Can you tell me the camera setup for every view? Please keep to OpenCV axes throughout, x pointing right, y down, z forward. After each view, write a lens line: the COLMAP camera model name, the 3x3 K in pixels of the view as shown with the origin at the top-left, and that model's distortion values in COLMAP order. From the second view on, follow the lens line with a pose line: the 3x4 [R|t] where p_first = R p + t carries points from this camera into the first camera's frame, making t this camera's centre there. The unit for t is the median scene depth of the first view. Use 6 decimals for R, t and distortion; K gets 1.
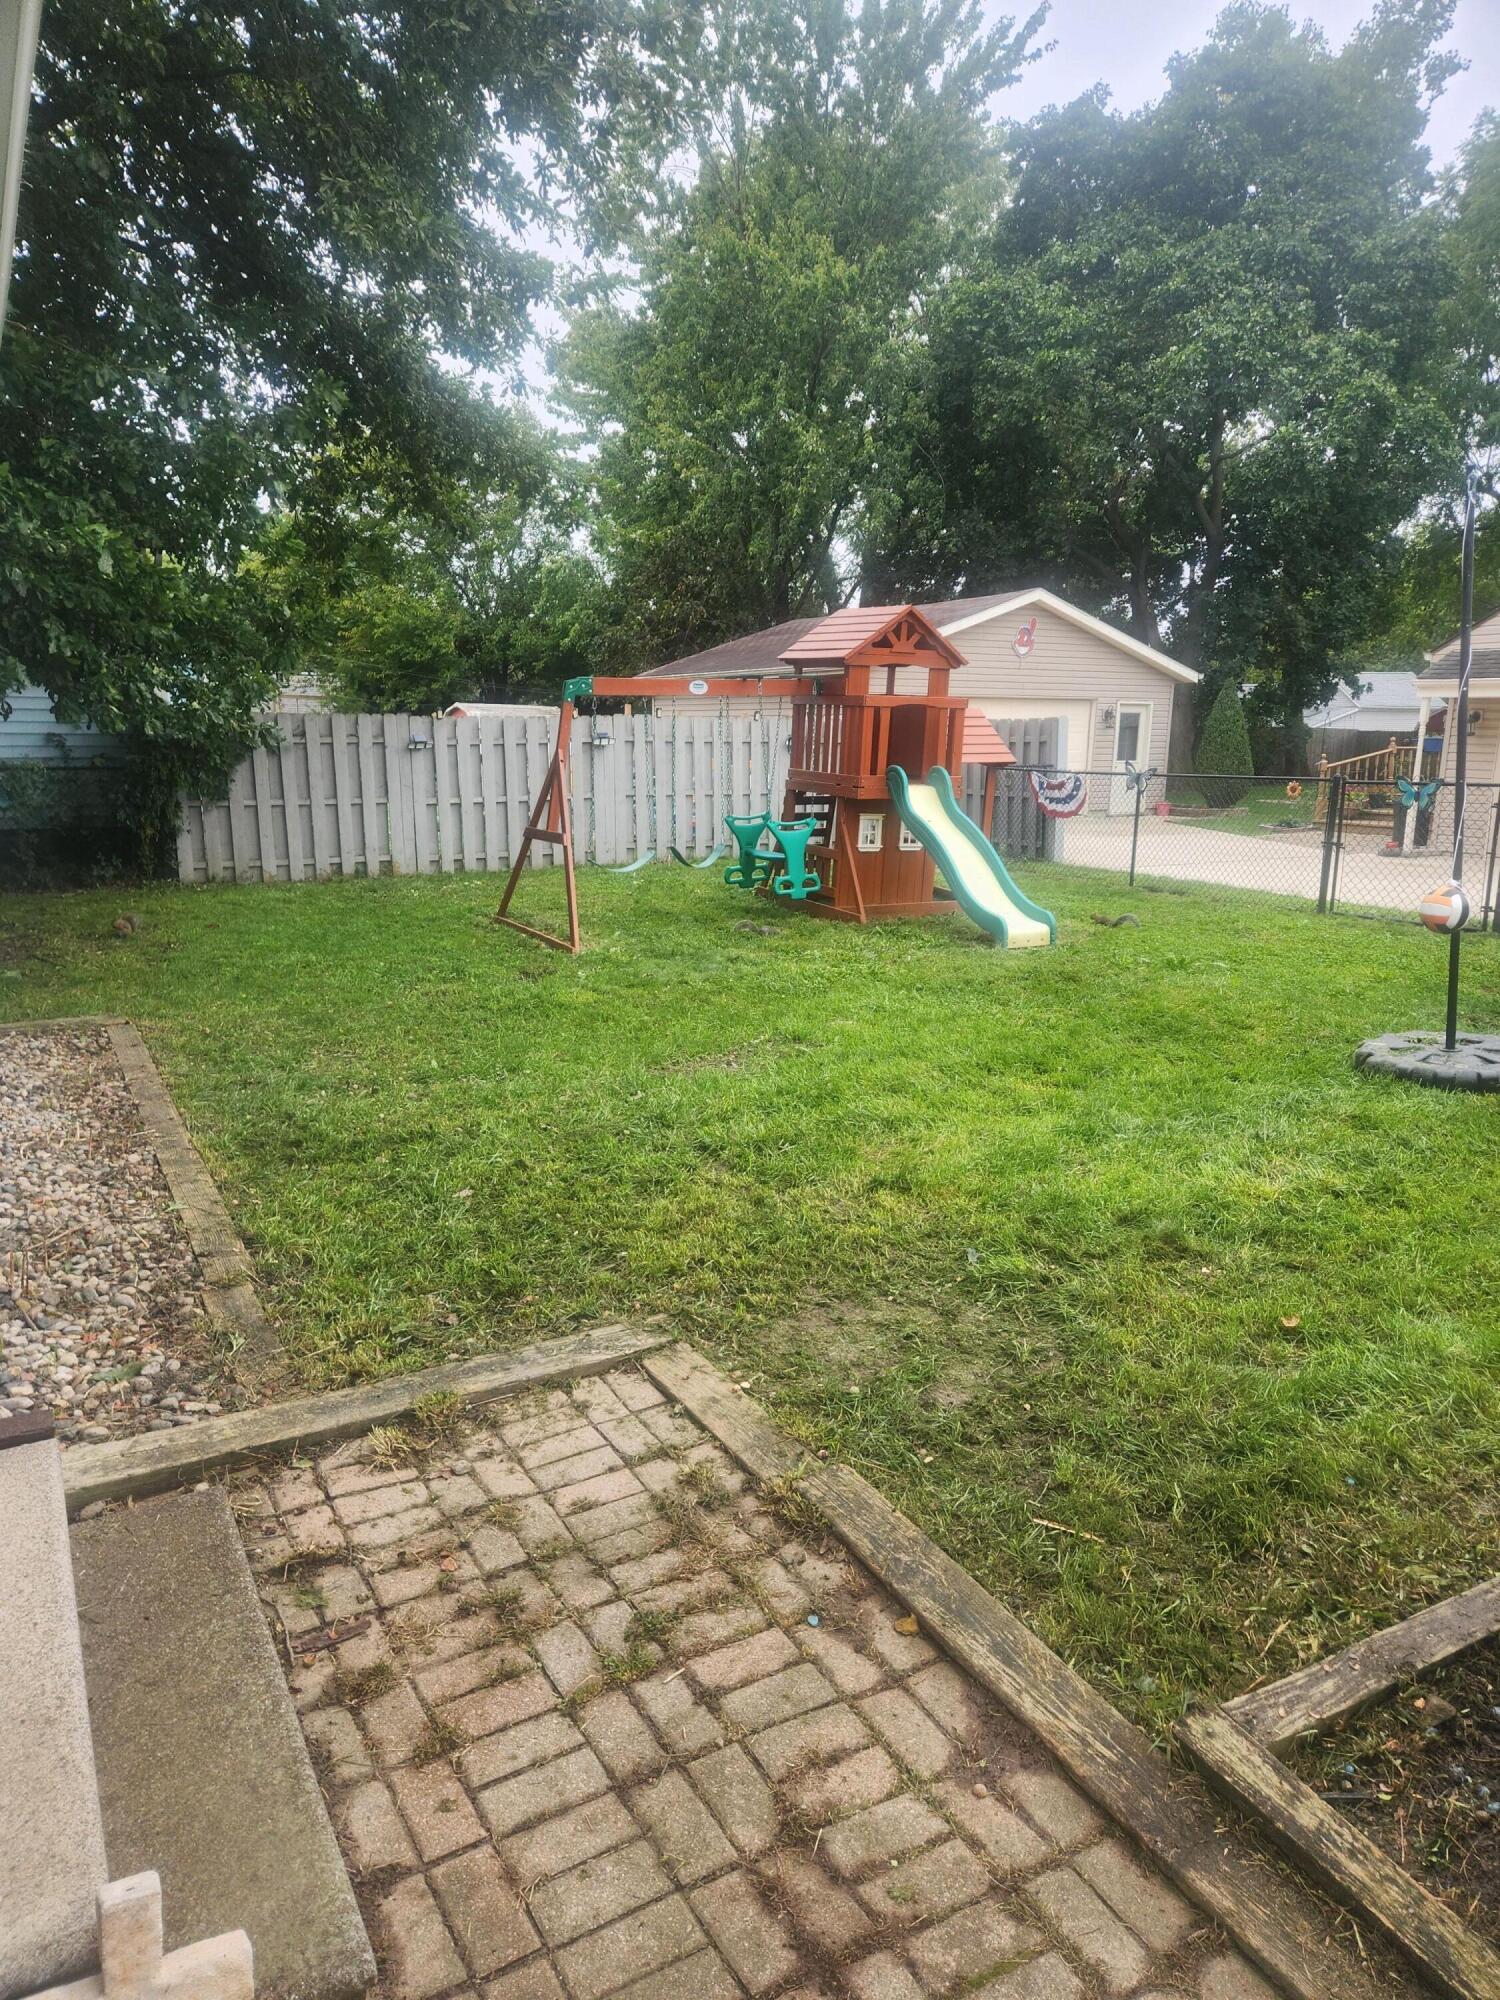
lens RADIAL K [[1358.7, 0, 750.0], [0, 1358.7, 1000.0], [0, 0, 1]] dist [0.111592, -0.067147]
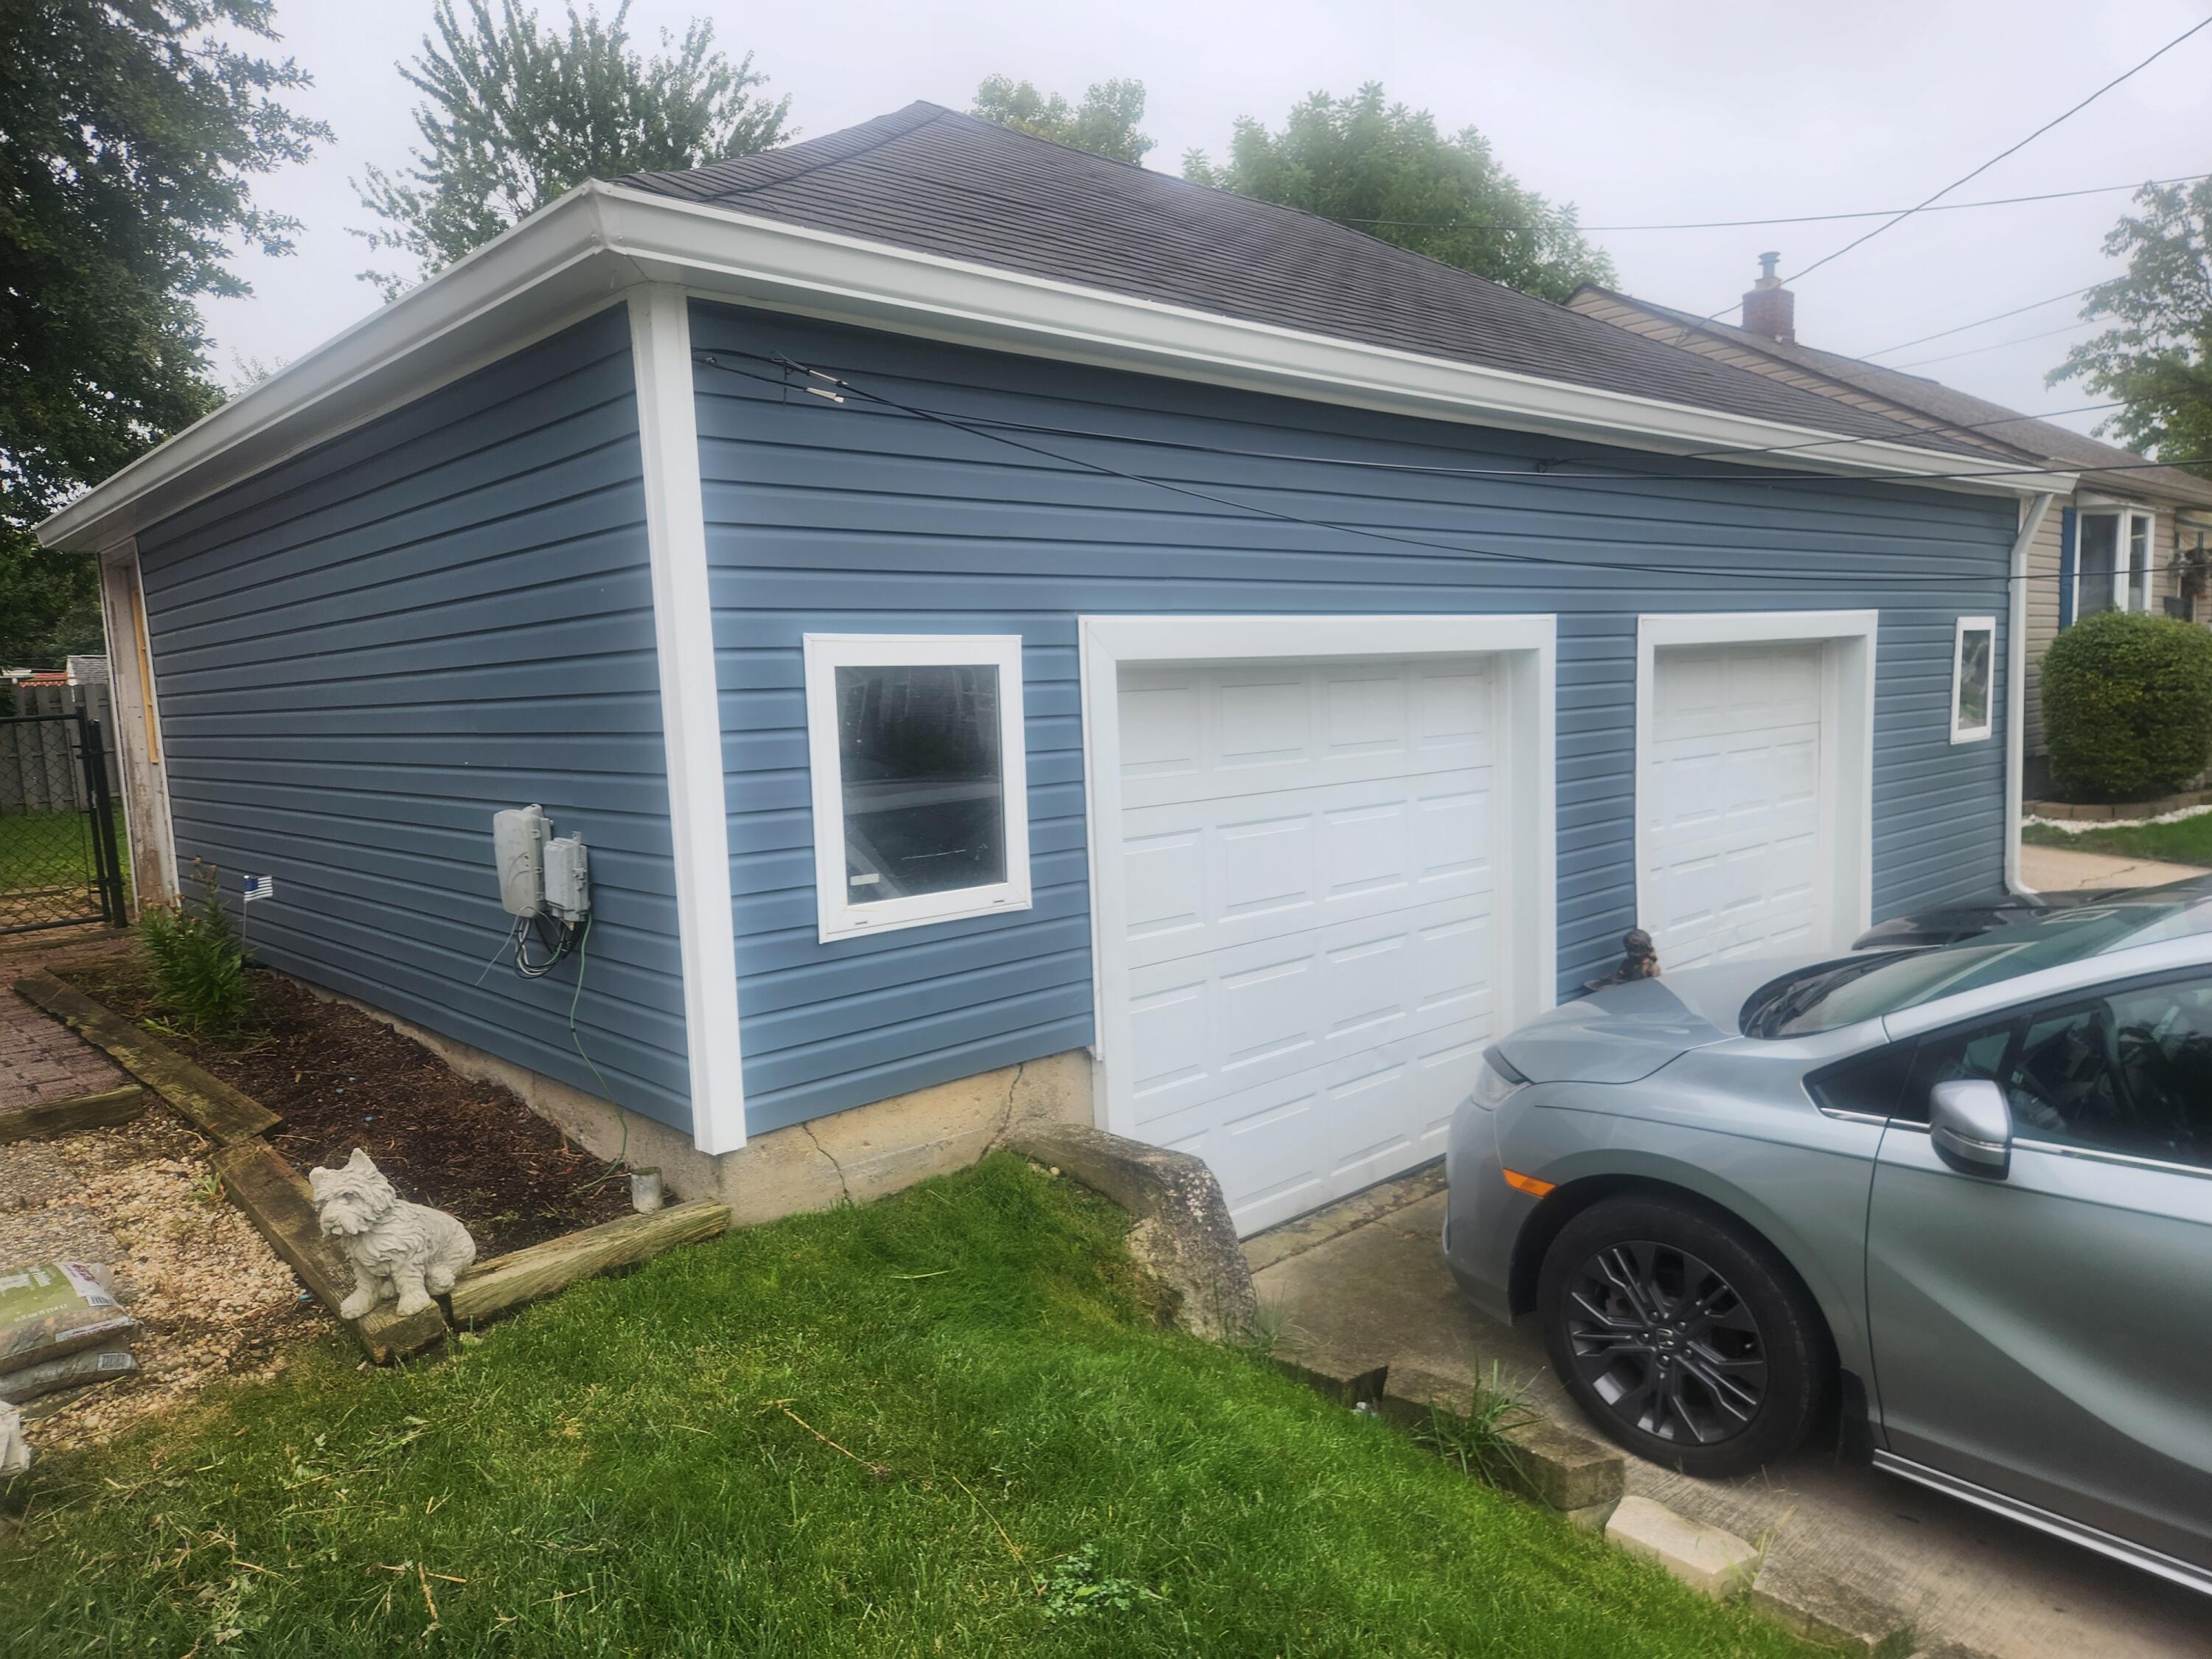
lens RADIAL K [[1472.0, 0, 1071.7], [0, 1472.0, 836.1], [0, 0, 1]] dist [0.072959, -0.058608]
pose [[0.976073, -0.079043, 0.202566, 0.545253], [0.098250, 0.991389, -0.086576, 0.261830], [-0.193978, 0.104406, 0.975434, -0.975341]]
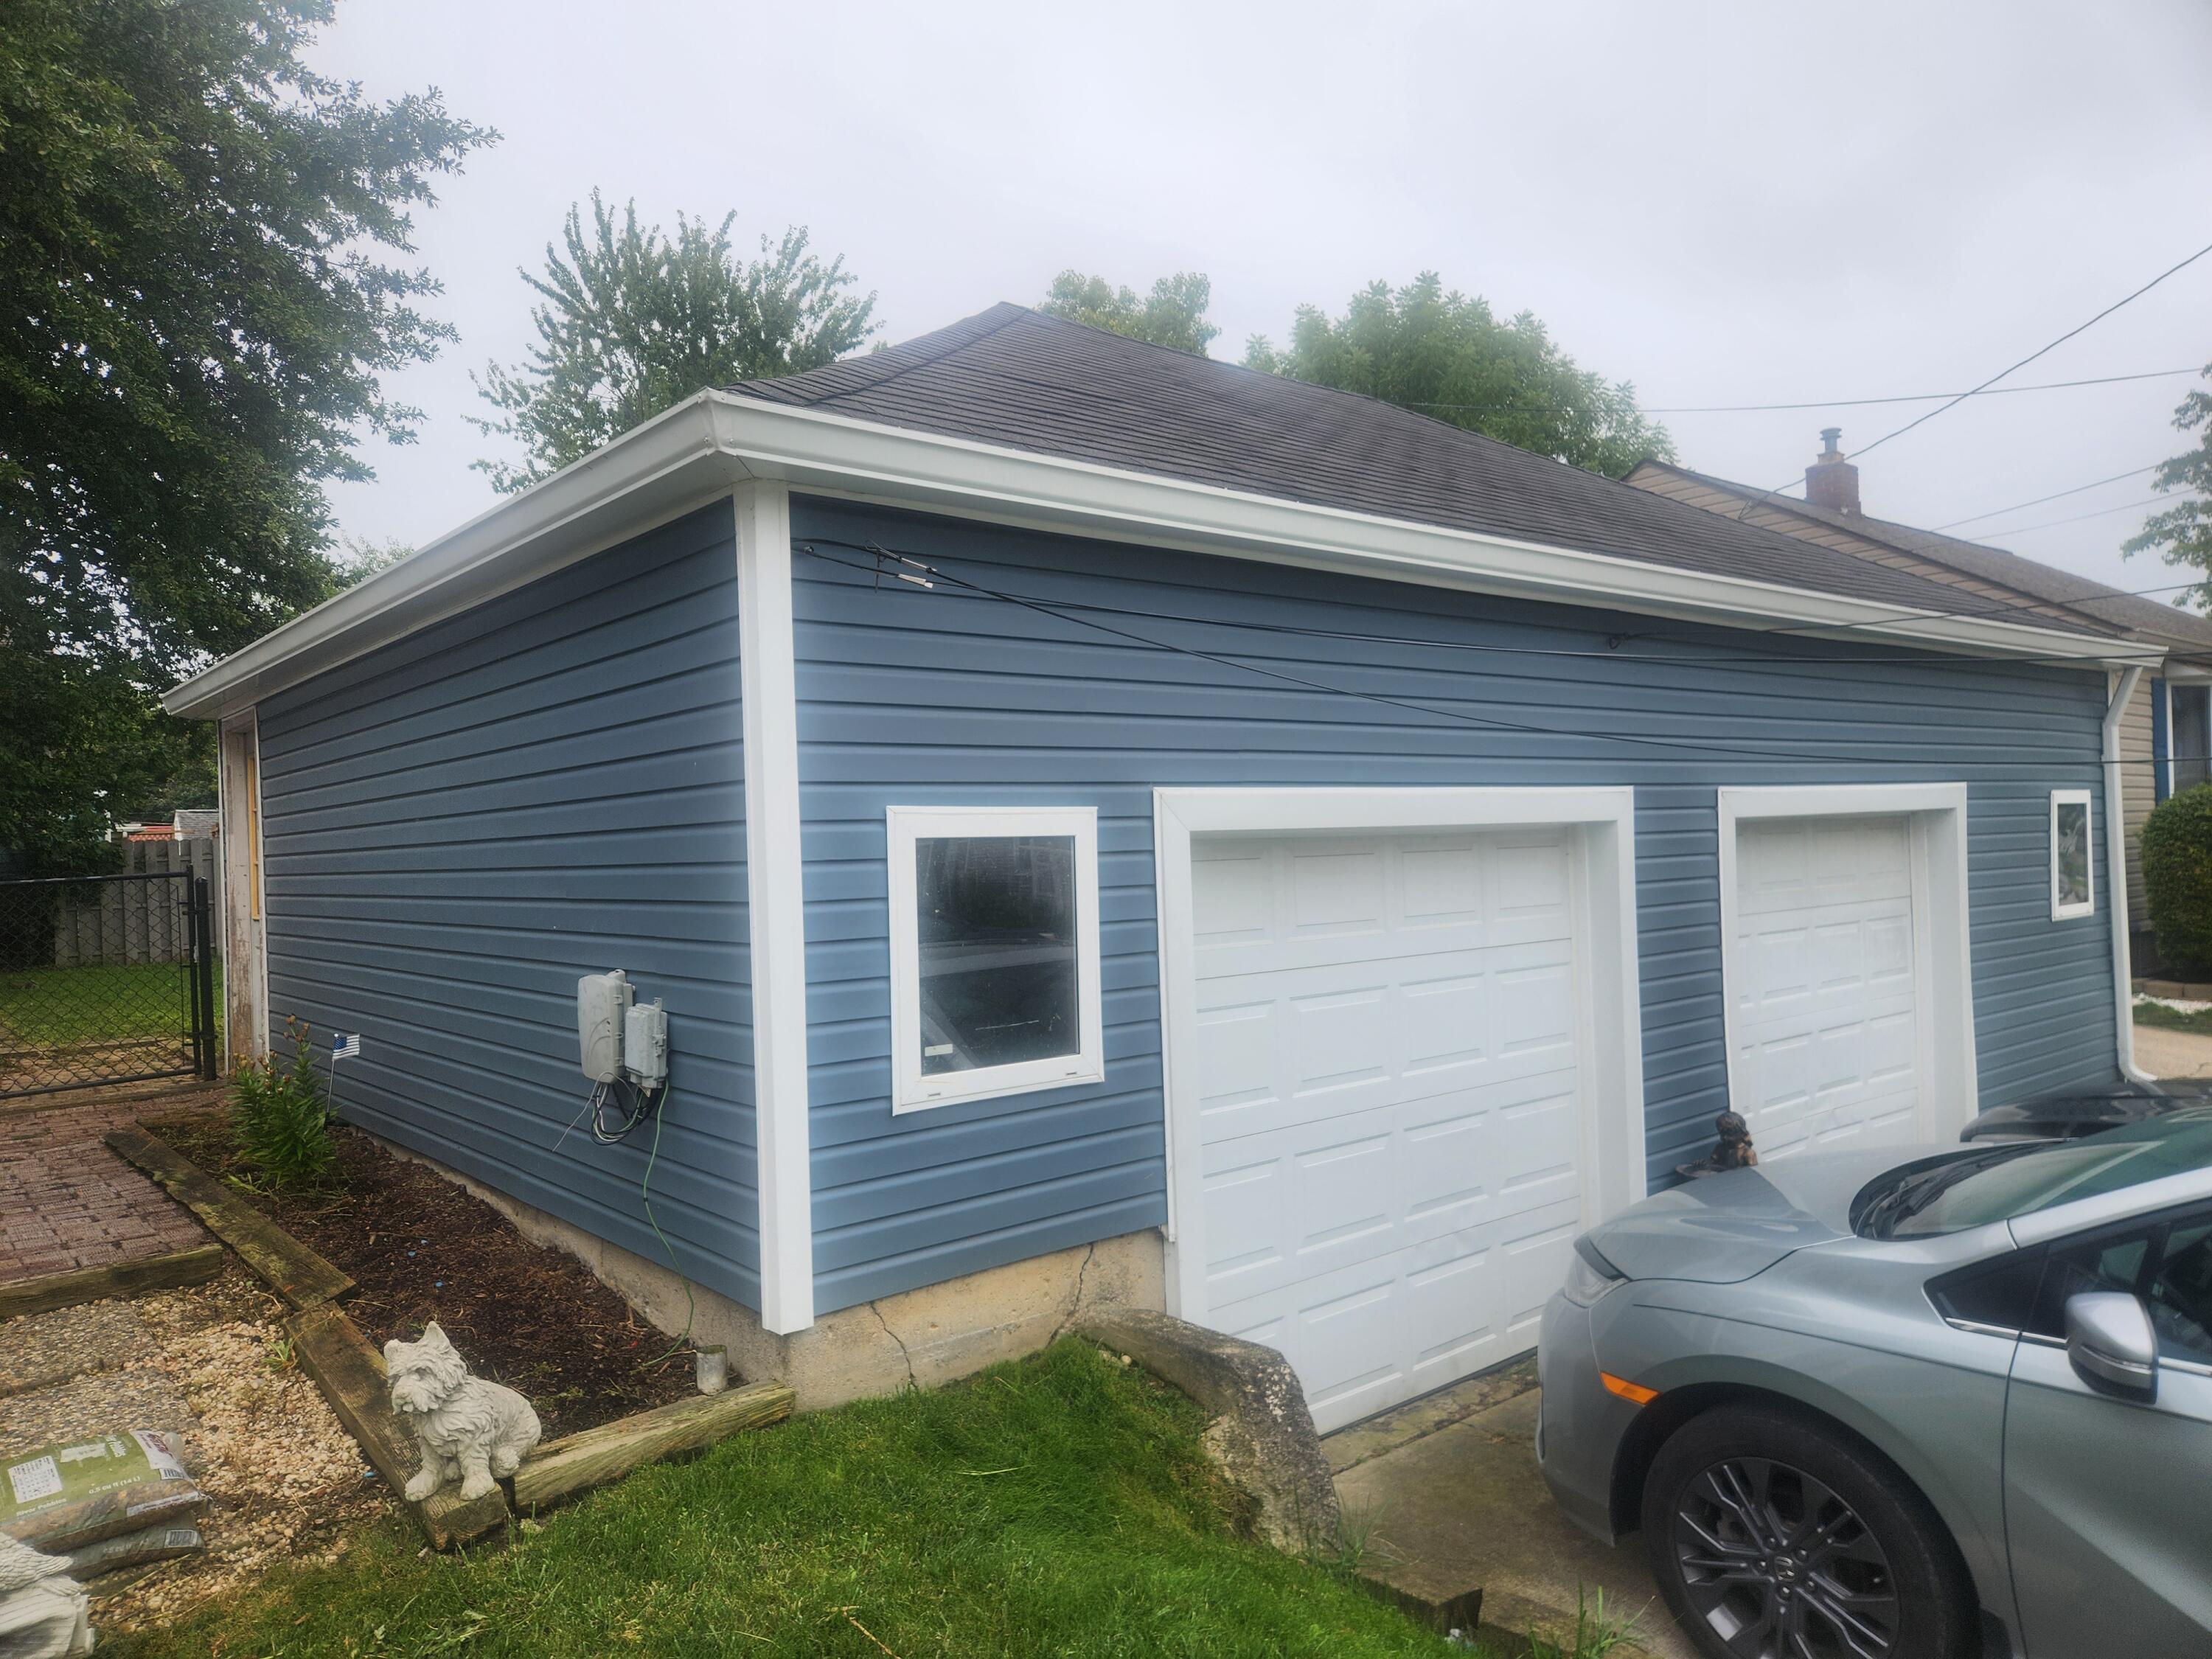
lens RADIAL K [[1472.6, 0, 1047.9], [0, 1472.6, 822.6], [0, 0, 1]] dist [0.069433, -0.055139]
pose [[0.986679, -0.046244, 0.155965, 0.525022], [0.077737, 0.976226, -0.202337, 0.239509], [-0.142900, 0.211766, 0.966817, -0.977845]]
